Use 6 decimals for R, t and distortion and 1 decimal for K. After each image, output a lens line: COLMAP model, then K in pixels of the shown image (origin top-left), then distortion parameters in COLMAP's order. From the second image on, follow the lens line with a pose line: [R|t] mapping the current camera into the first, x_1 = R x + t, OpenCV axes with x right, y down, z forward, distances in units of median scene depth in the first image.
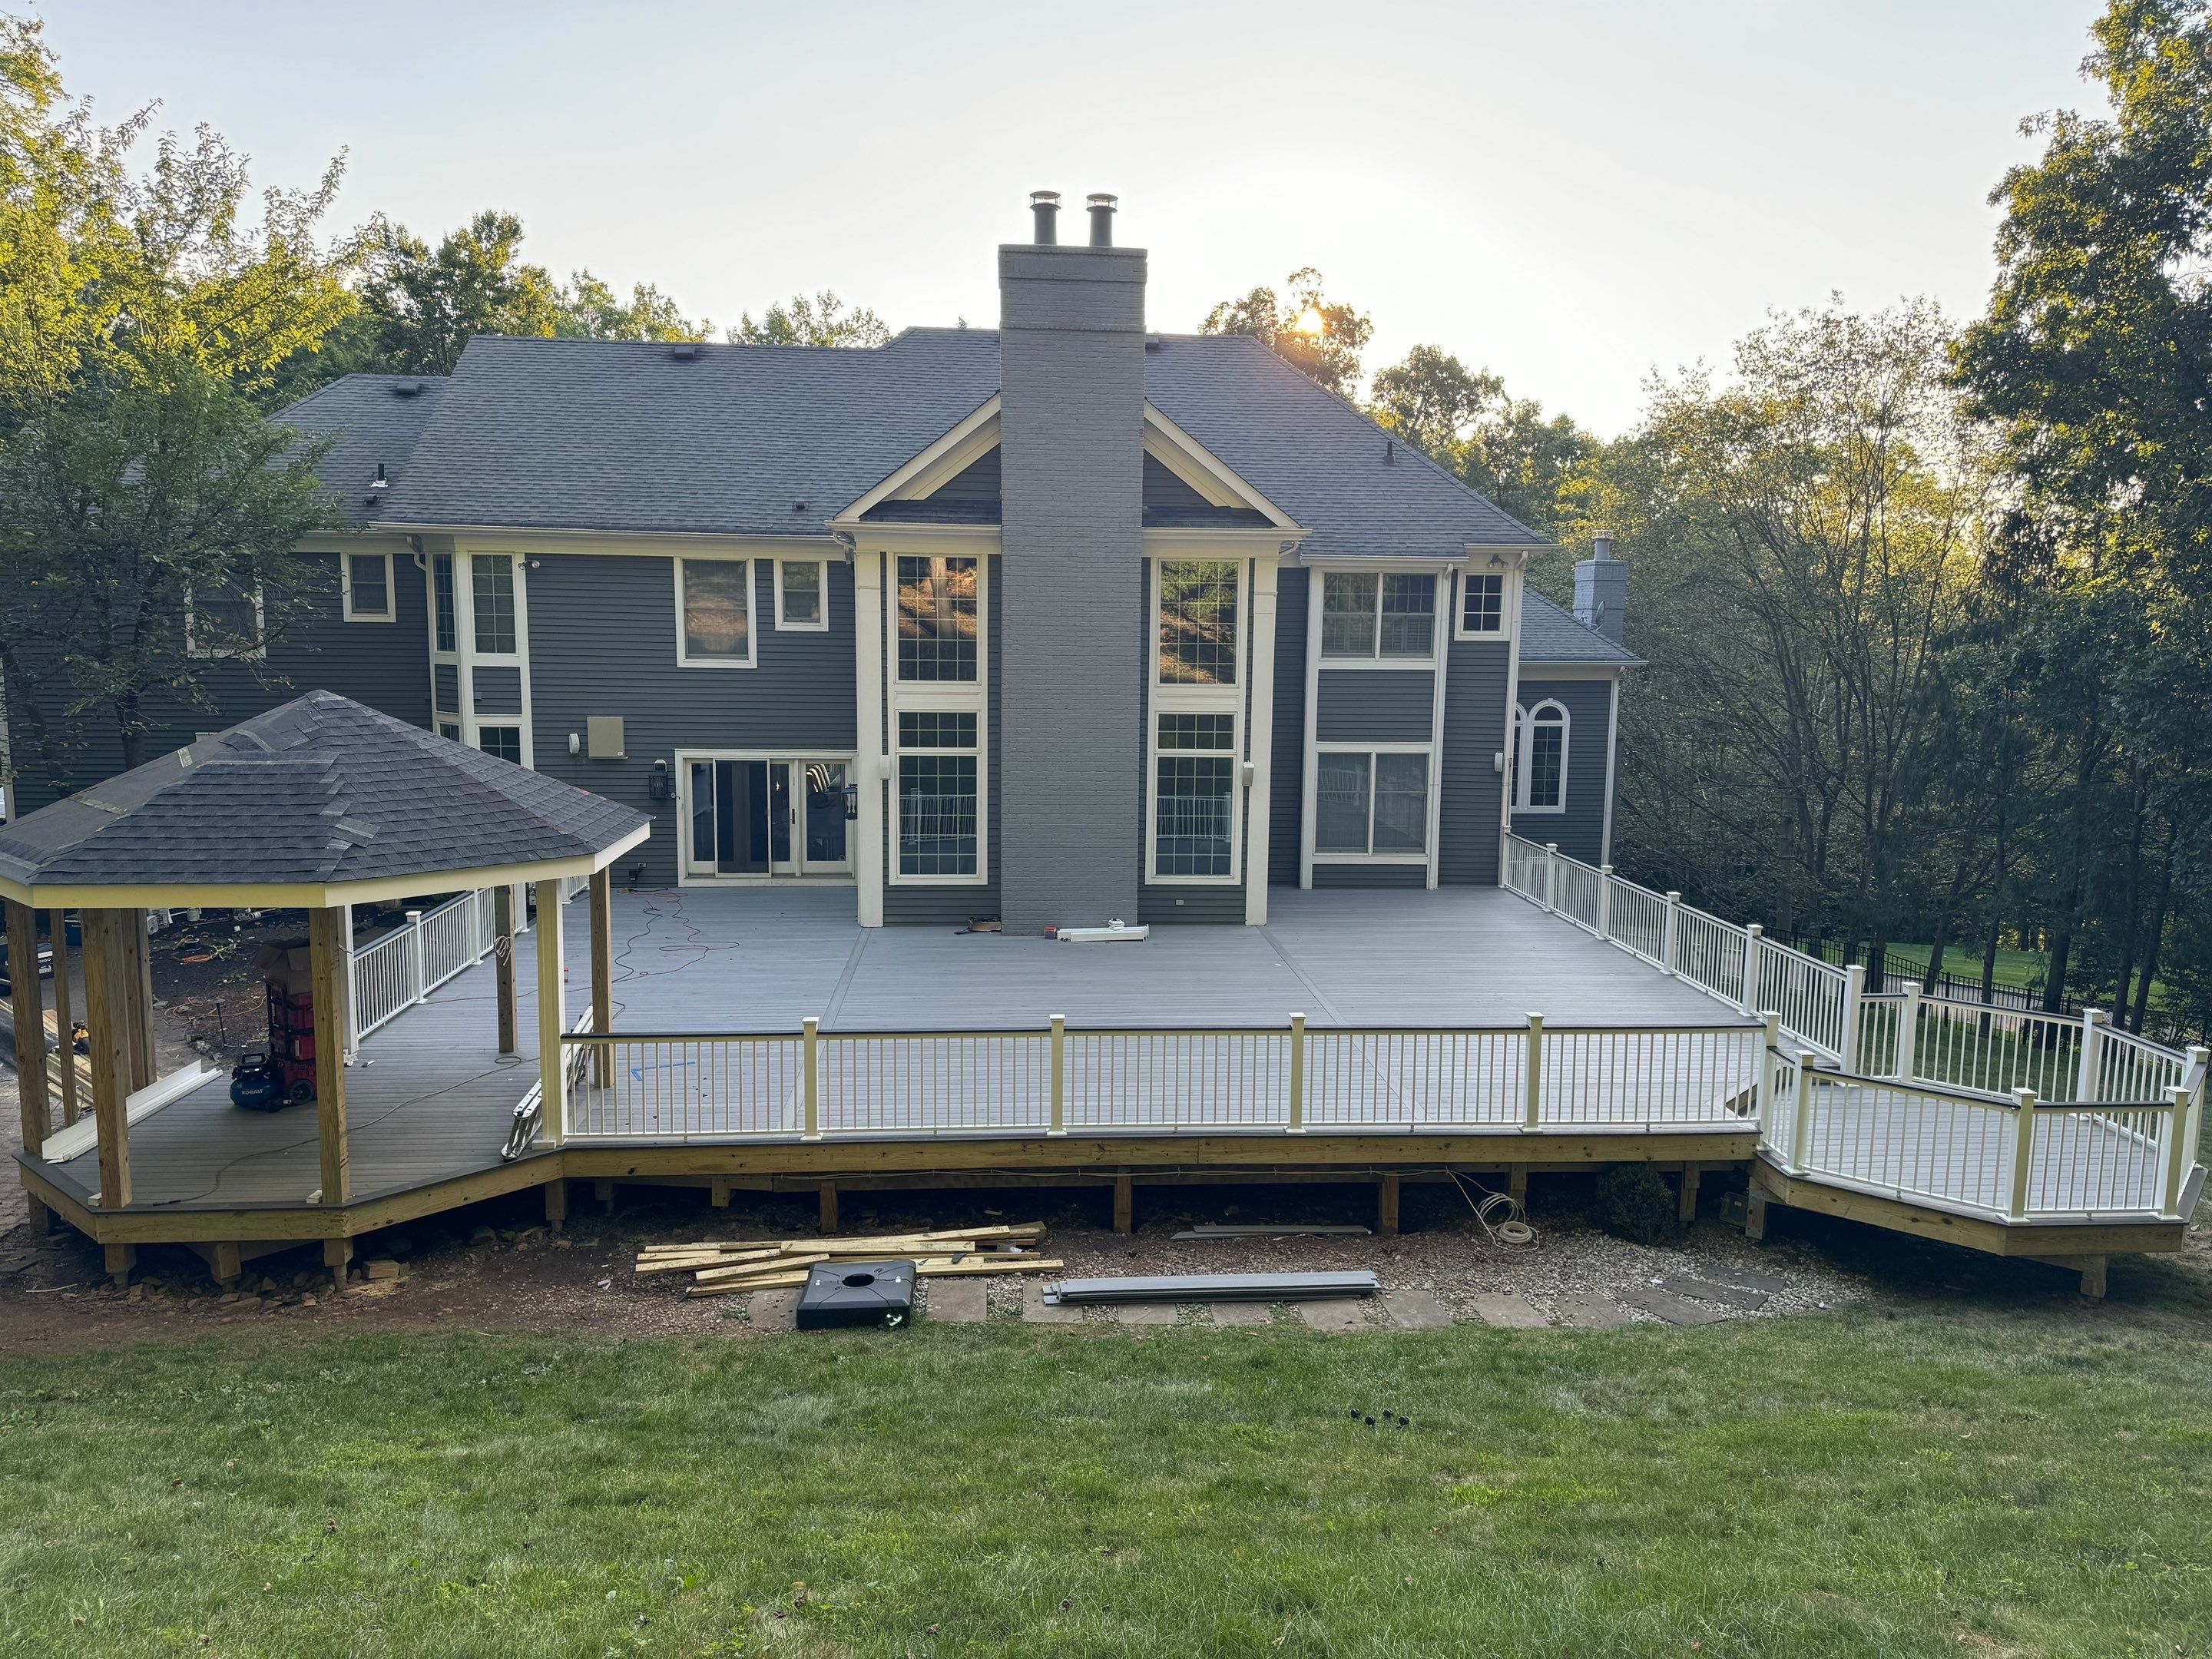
lens RADIAL K [[1540.5, 0, 1110.2], [0, 1540.5, 830.8], [0, 0, 1]] dist [0.117697, -0.147153]
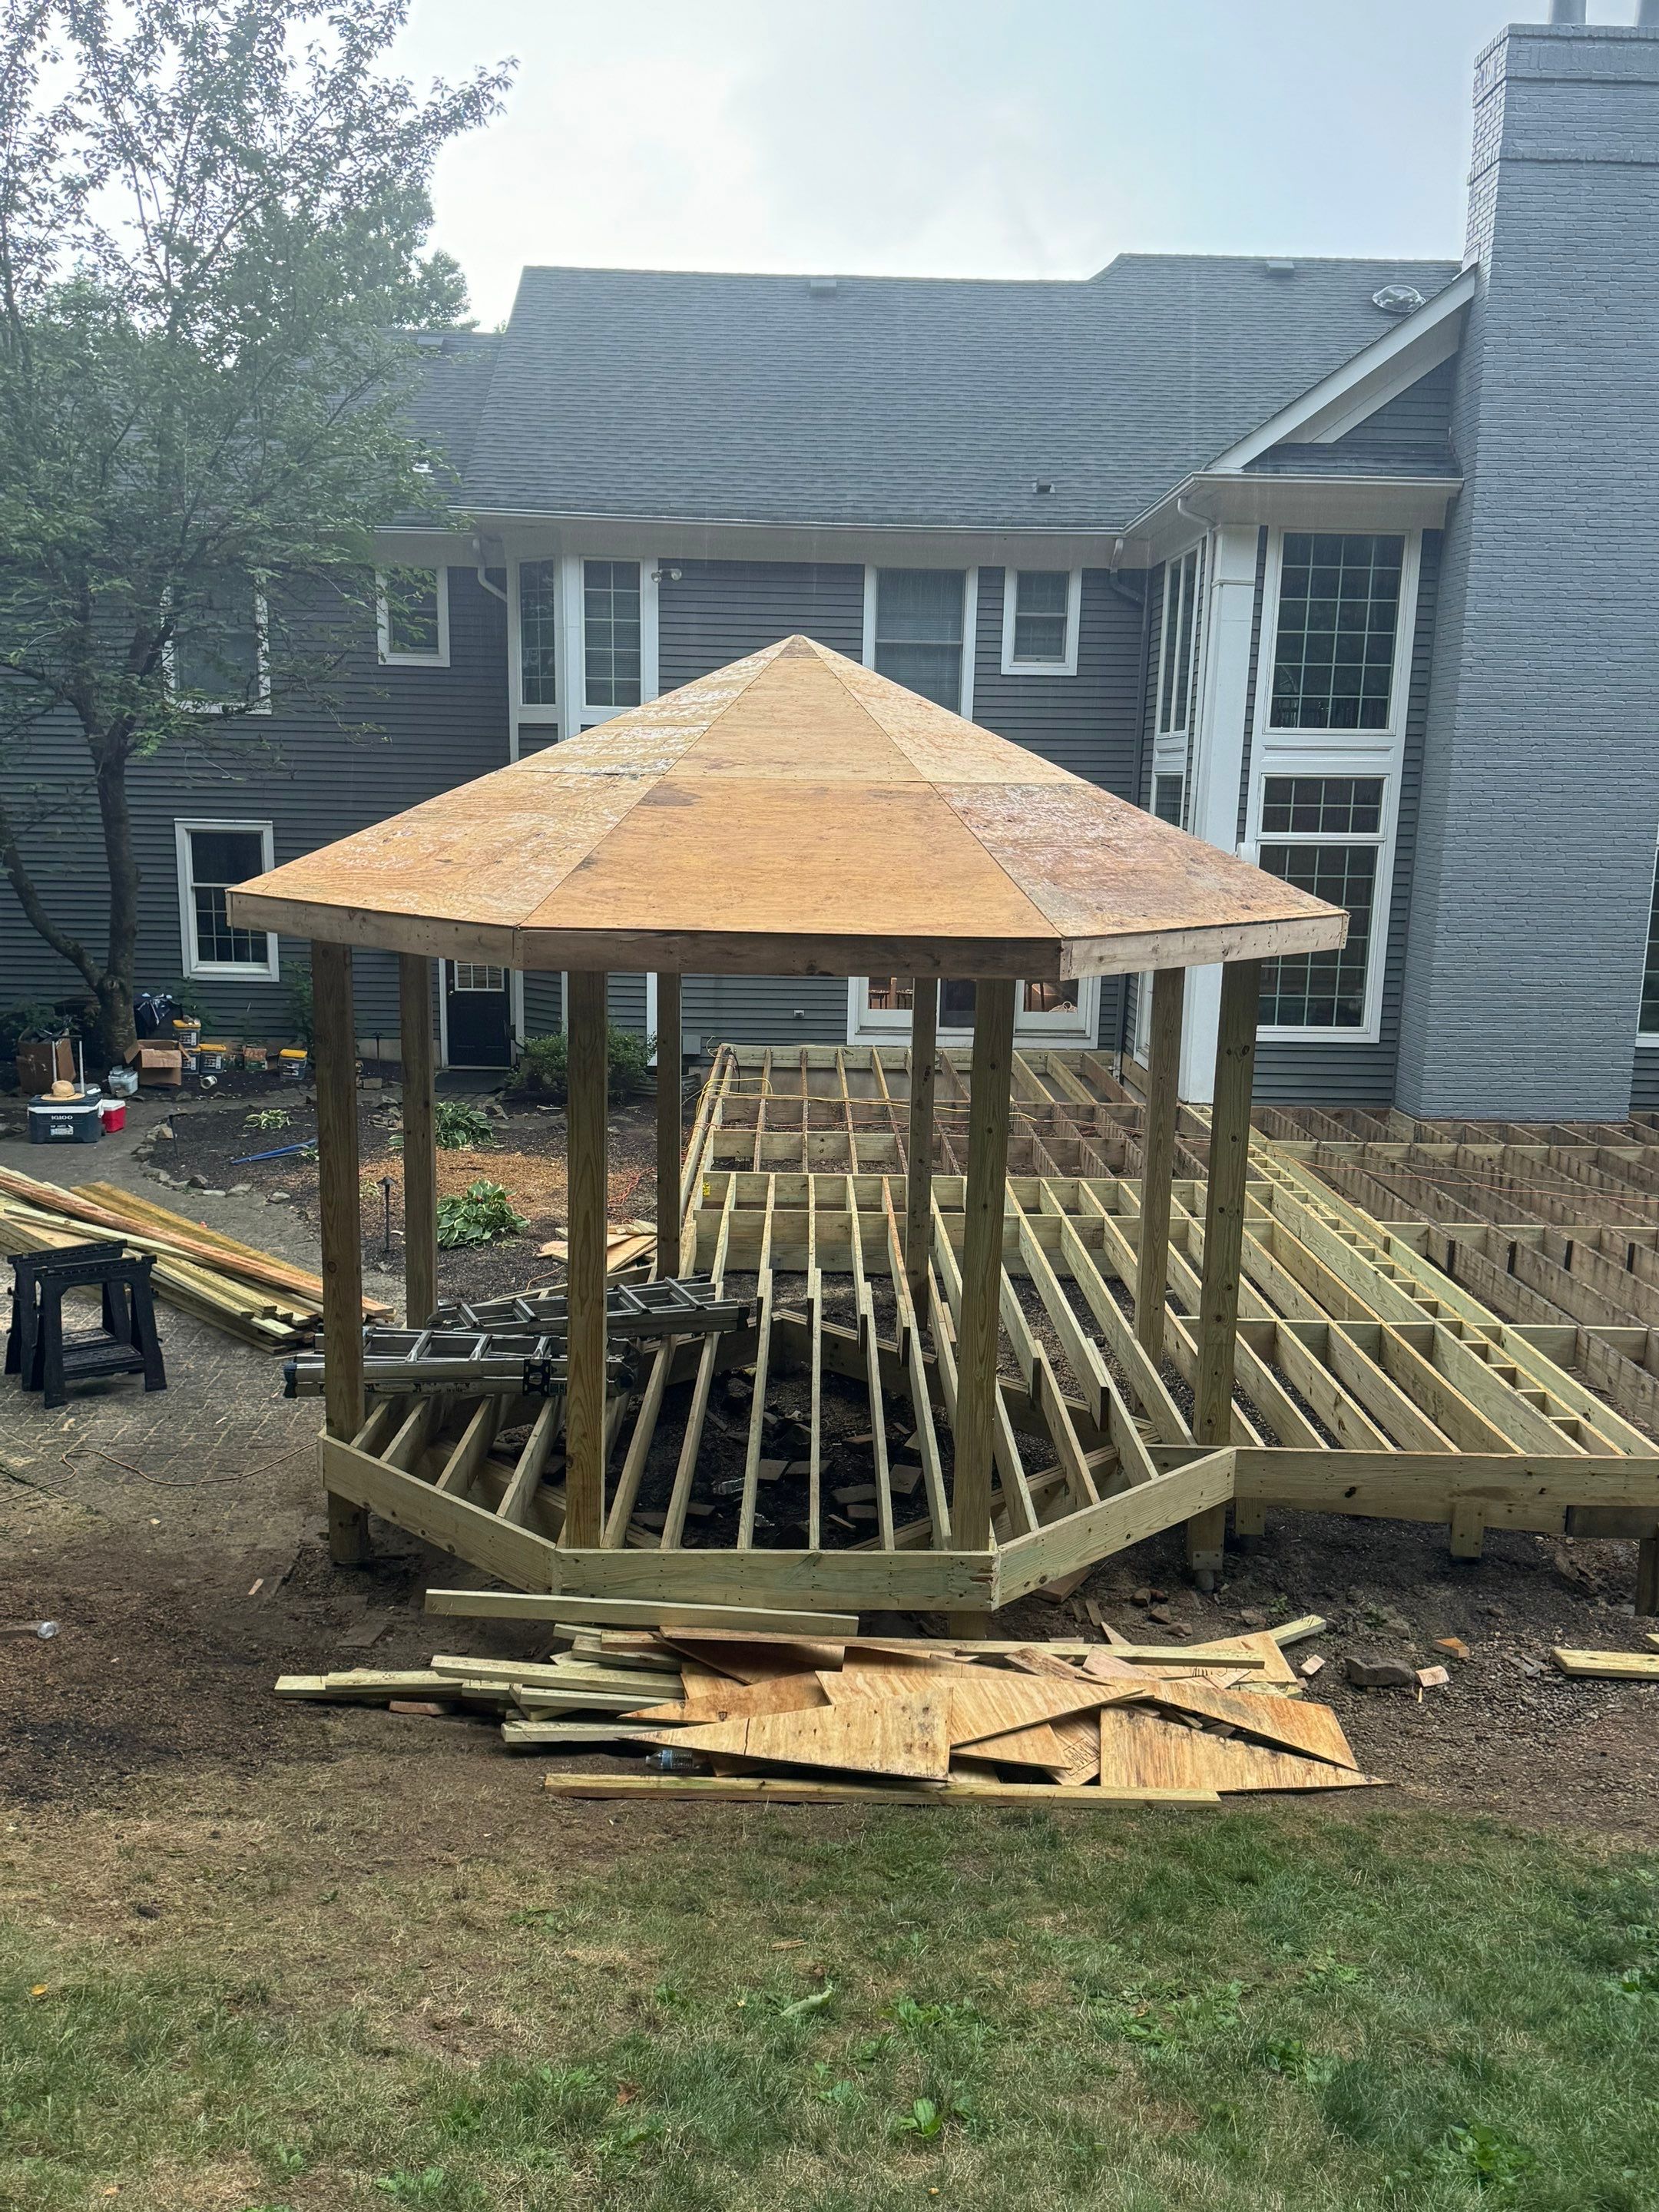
lens RADIAL K [[1784.7, 0, 838.7], [0, 1784.7, 1128.6], [0, 0, 1]] dist [0.158418, -0.256576]
pose [[0.998600, 0.018413, -0.049580, -0.272027], [-0.015539, 0.998210, 0.057747, 0.030673], [0.050555, -0.056896, 0.997099, 0.204809]]
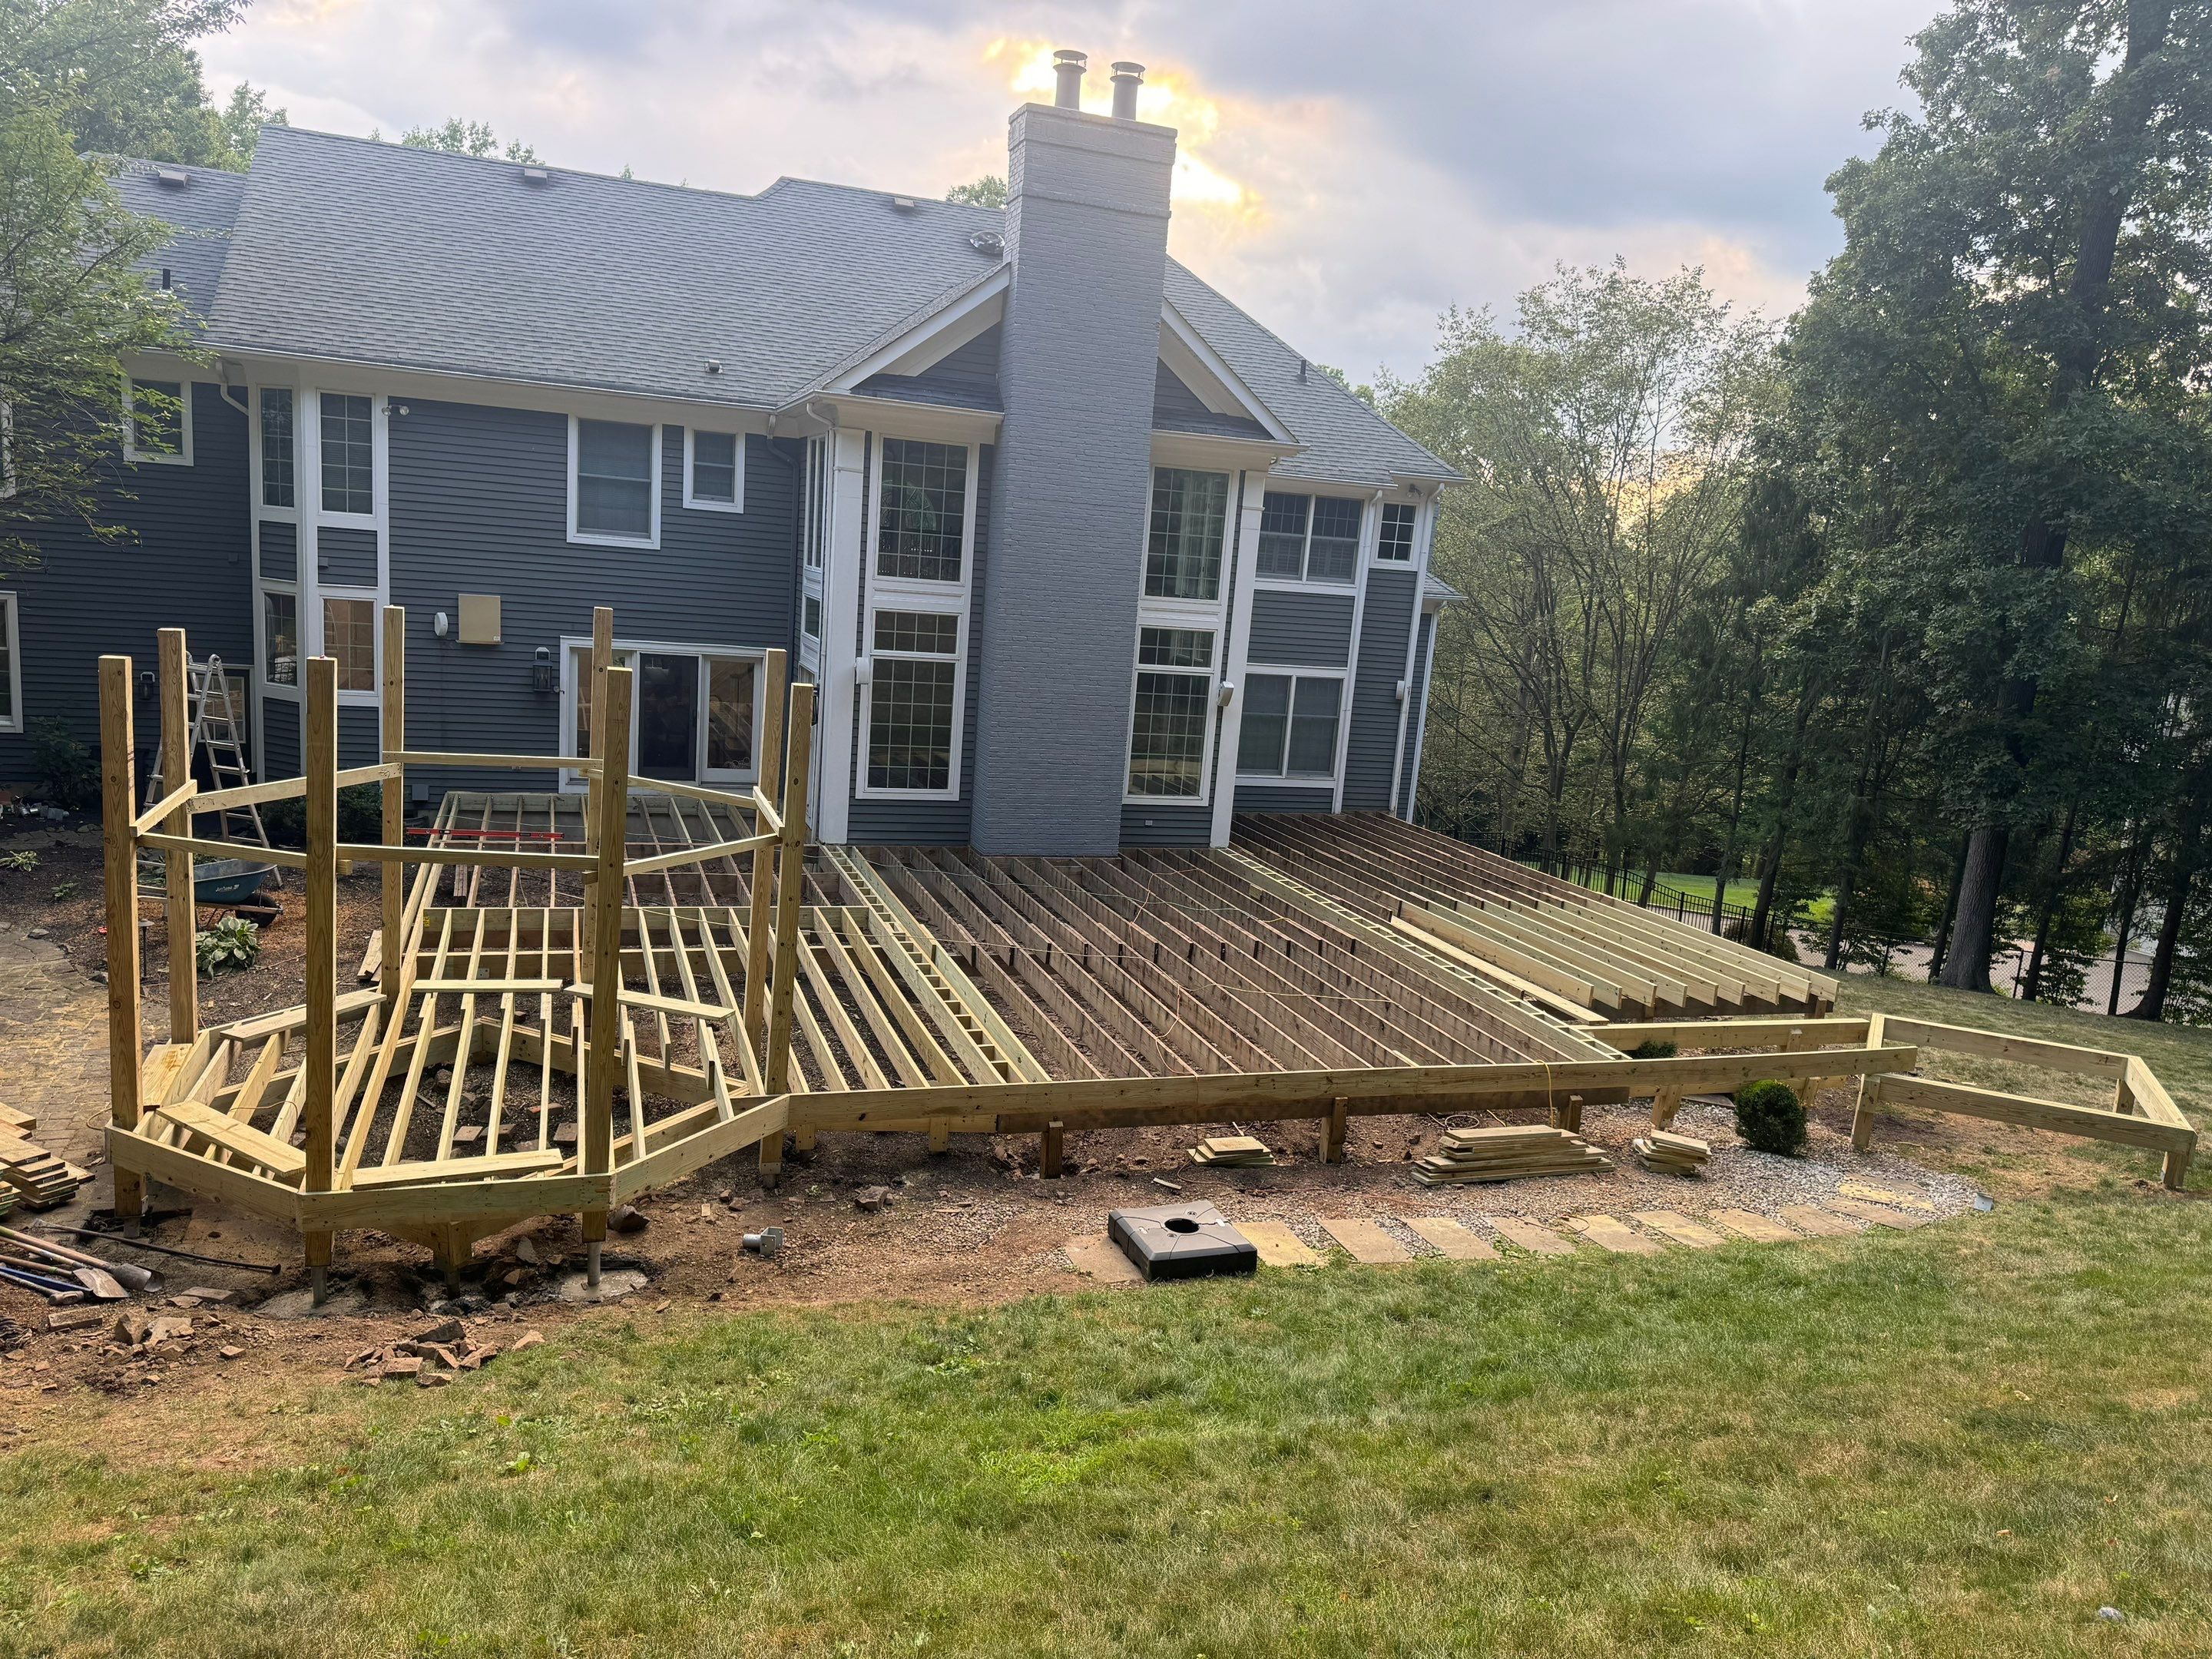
lens RADIAL K [[1538.1, 0, 1103.0], [0, 1538.1, 847.4], [0, 0, 1]] dist [0.113790, -0.156261]
pose [[0.964293, 0.013241, 0.264505, -0.242055], [-0.031253, 0.997460, 0.064006, 0.000467], [-0.262986, -0.069987, 0.962258, 0.068391]]
